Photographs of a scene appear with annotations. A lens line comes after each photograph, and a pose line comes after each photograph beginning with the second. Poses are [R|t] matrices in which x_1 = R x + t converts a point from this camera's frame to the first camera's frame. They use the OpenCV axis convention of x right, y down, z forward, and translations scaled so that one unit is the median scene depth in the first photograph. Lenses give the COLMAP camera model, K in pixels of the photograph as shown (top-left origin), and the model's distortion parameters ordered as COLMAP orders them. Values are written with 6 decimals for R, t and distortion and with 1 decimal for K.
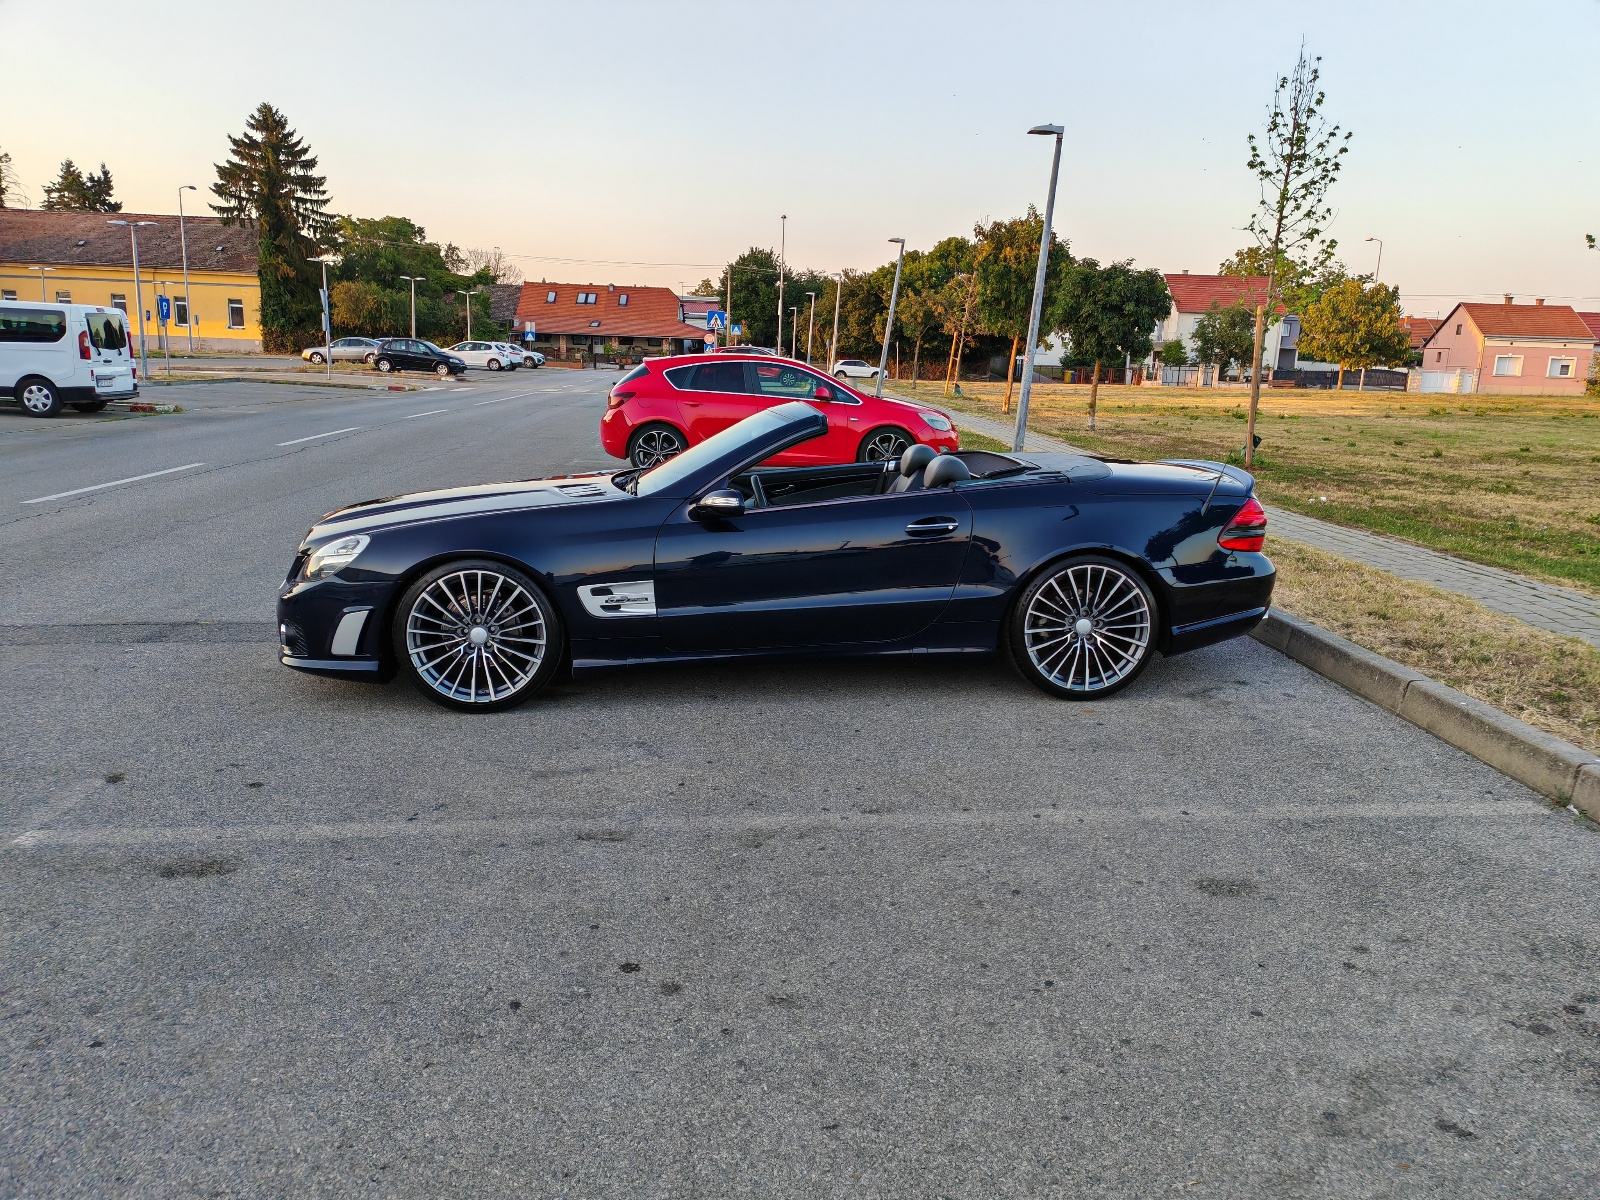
lens RADIAL K [[1165.5, 0, 805.7], [0, 1165.5, 598.7], [0, 0, 1]] dist [0.082529, -0.072376]
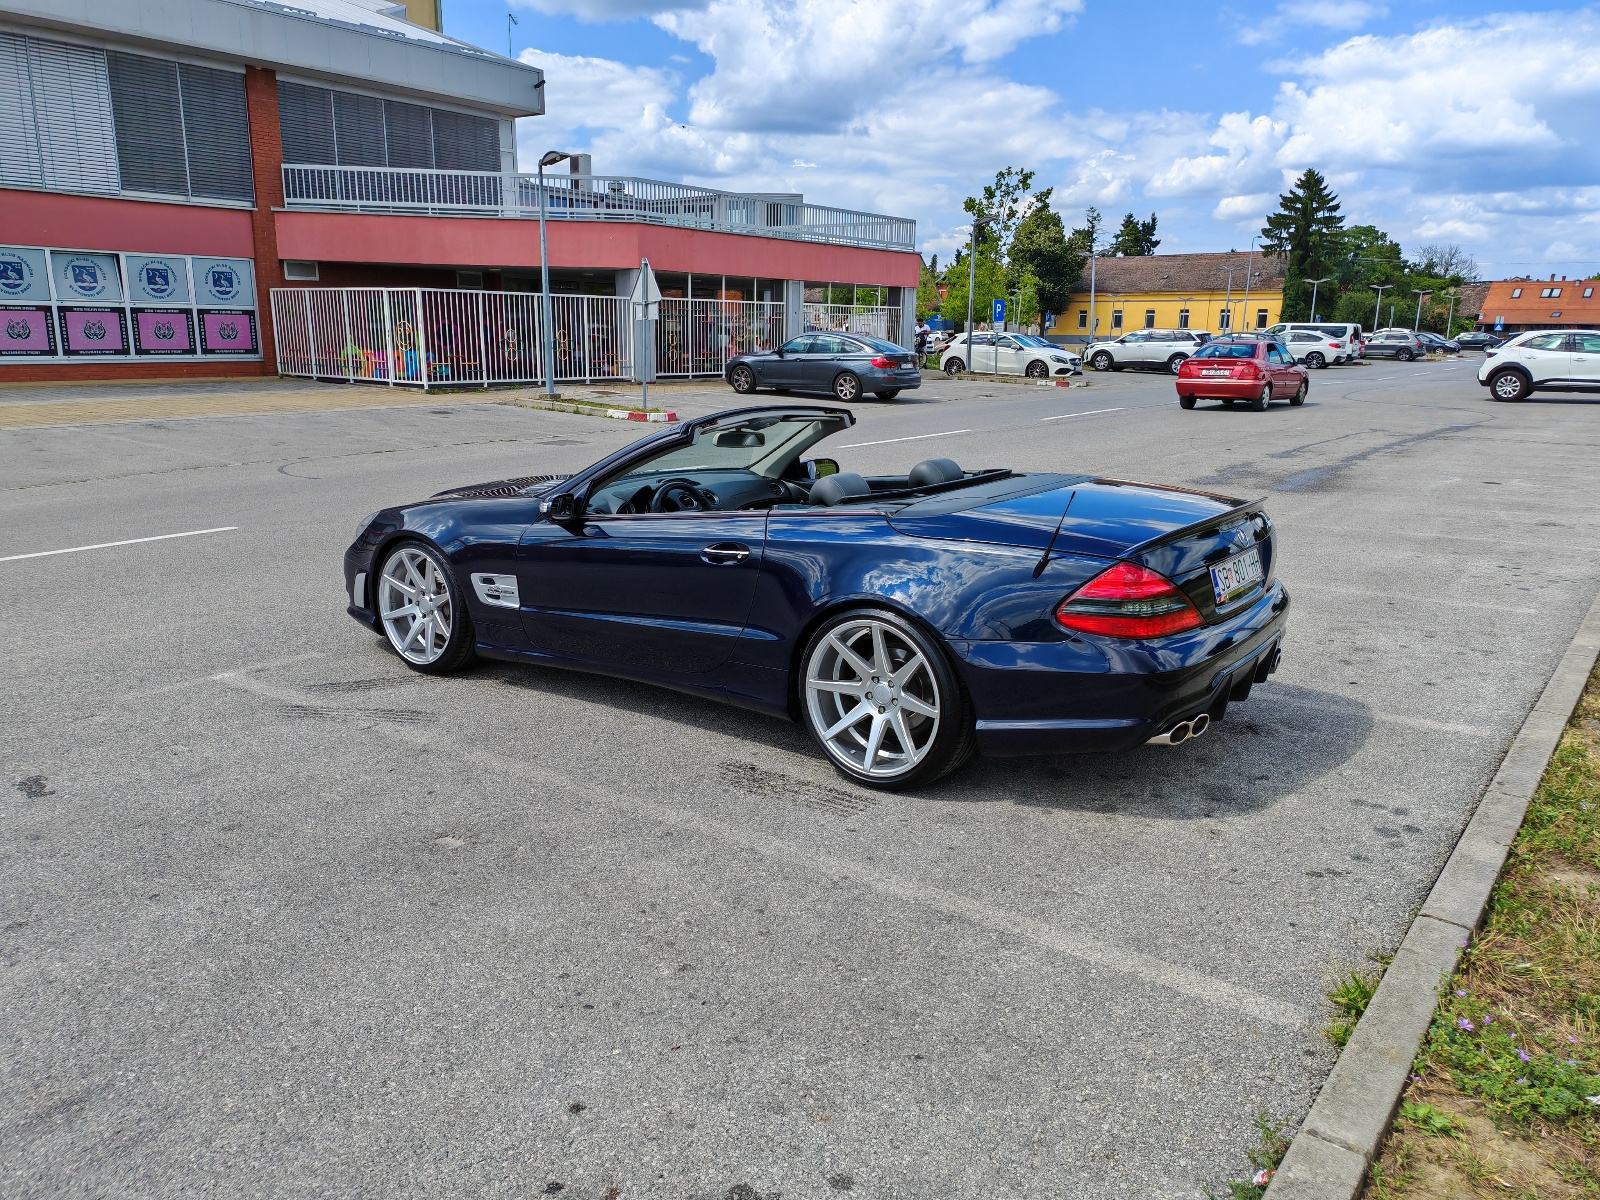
lens RADIAL K [[1165.5, 0, 800.1], [0, 1165.5, 589.0], [0, 0, 1]] dist [0.082529, -0.072376]
pose [[0.746974, 0.123589, -0.653266, 0.173934], [-0.117827, 0.991626, 0.052873, -0.020834], [0.654329, 0.037478, 0.755280, 0.087607]]
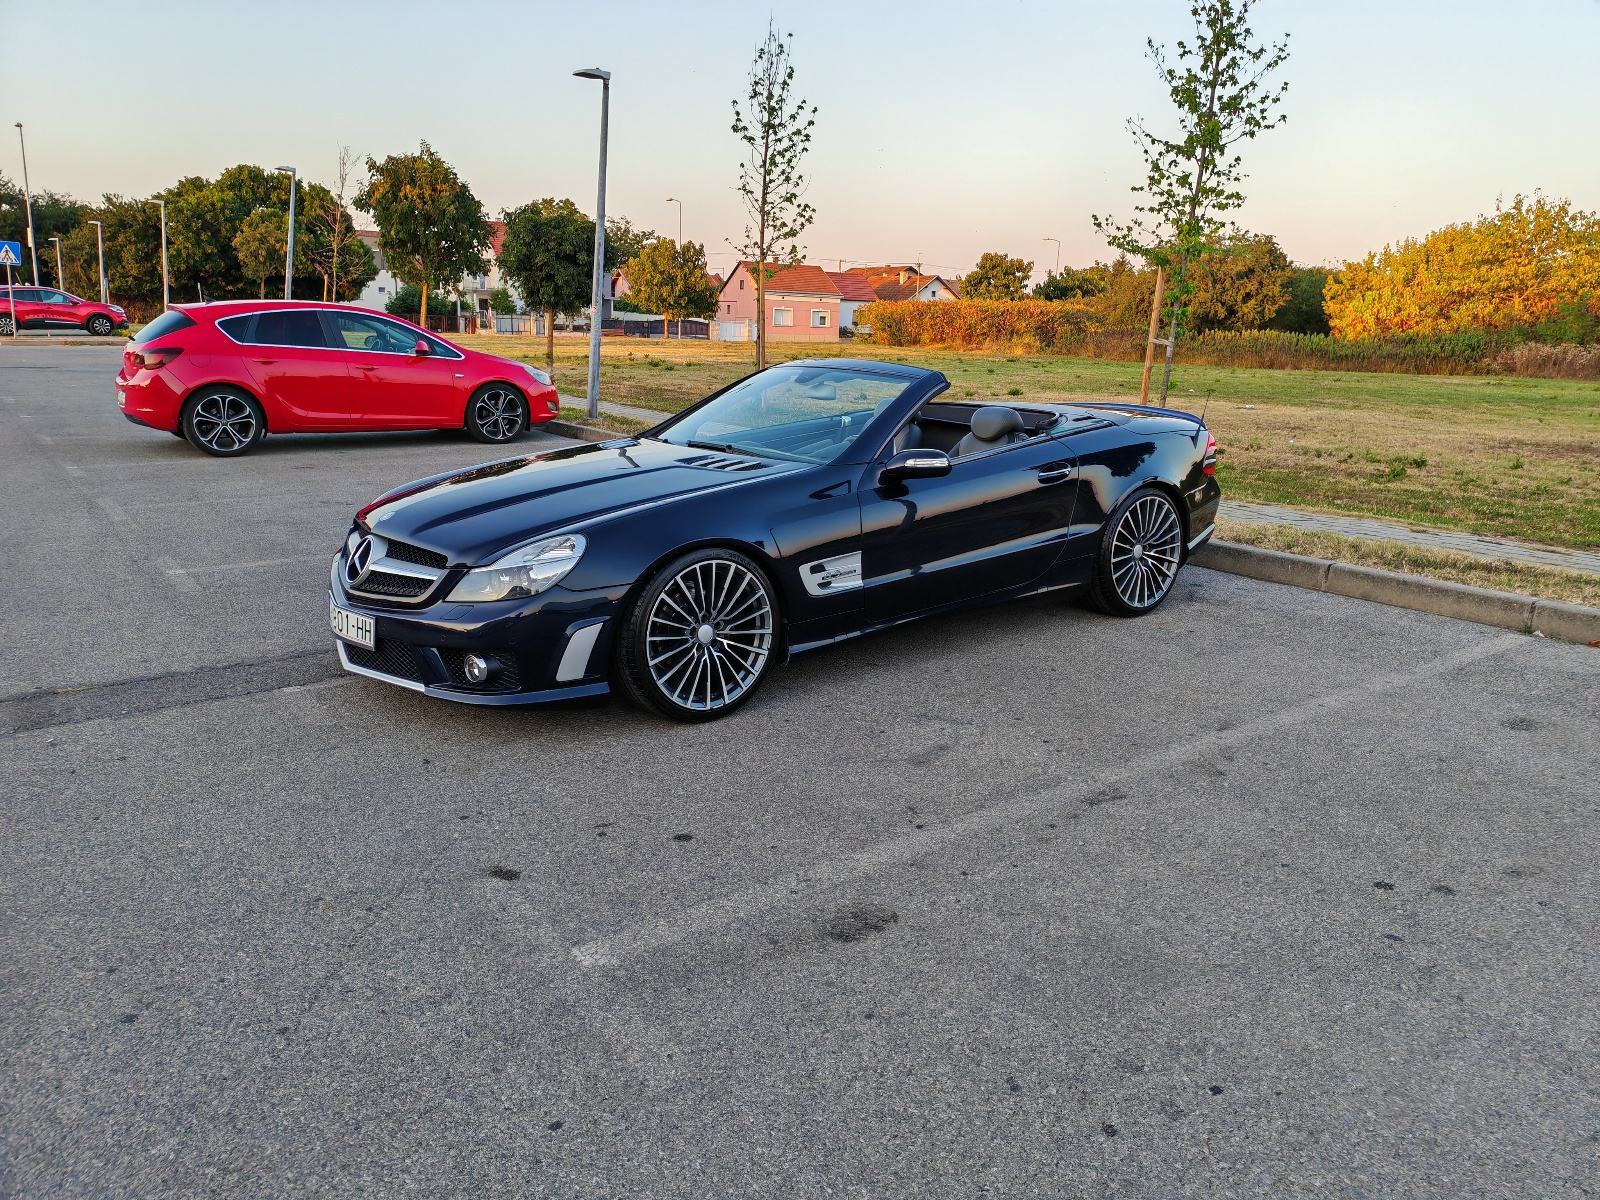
lens RADIAL K [[1165.5, 0, 807.9], [0, 1165.5, 600.4], [0, 0, 1]] dist [0.082529, -0.072376]
pose [[0.836489, -0.131113, 0.532067, -0.159384], [0.107792, 0.991354, 0.074826, -0.012071], [-0.537278, -0.005238, 0.843389, 0.050270]]
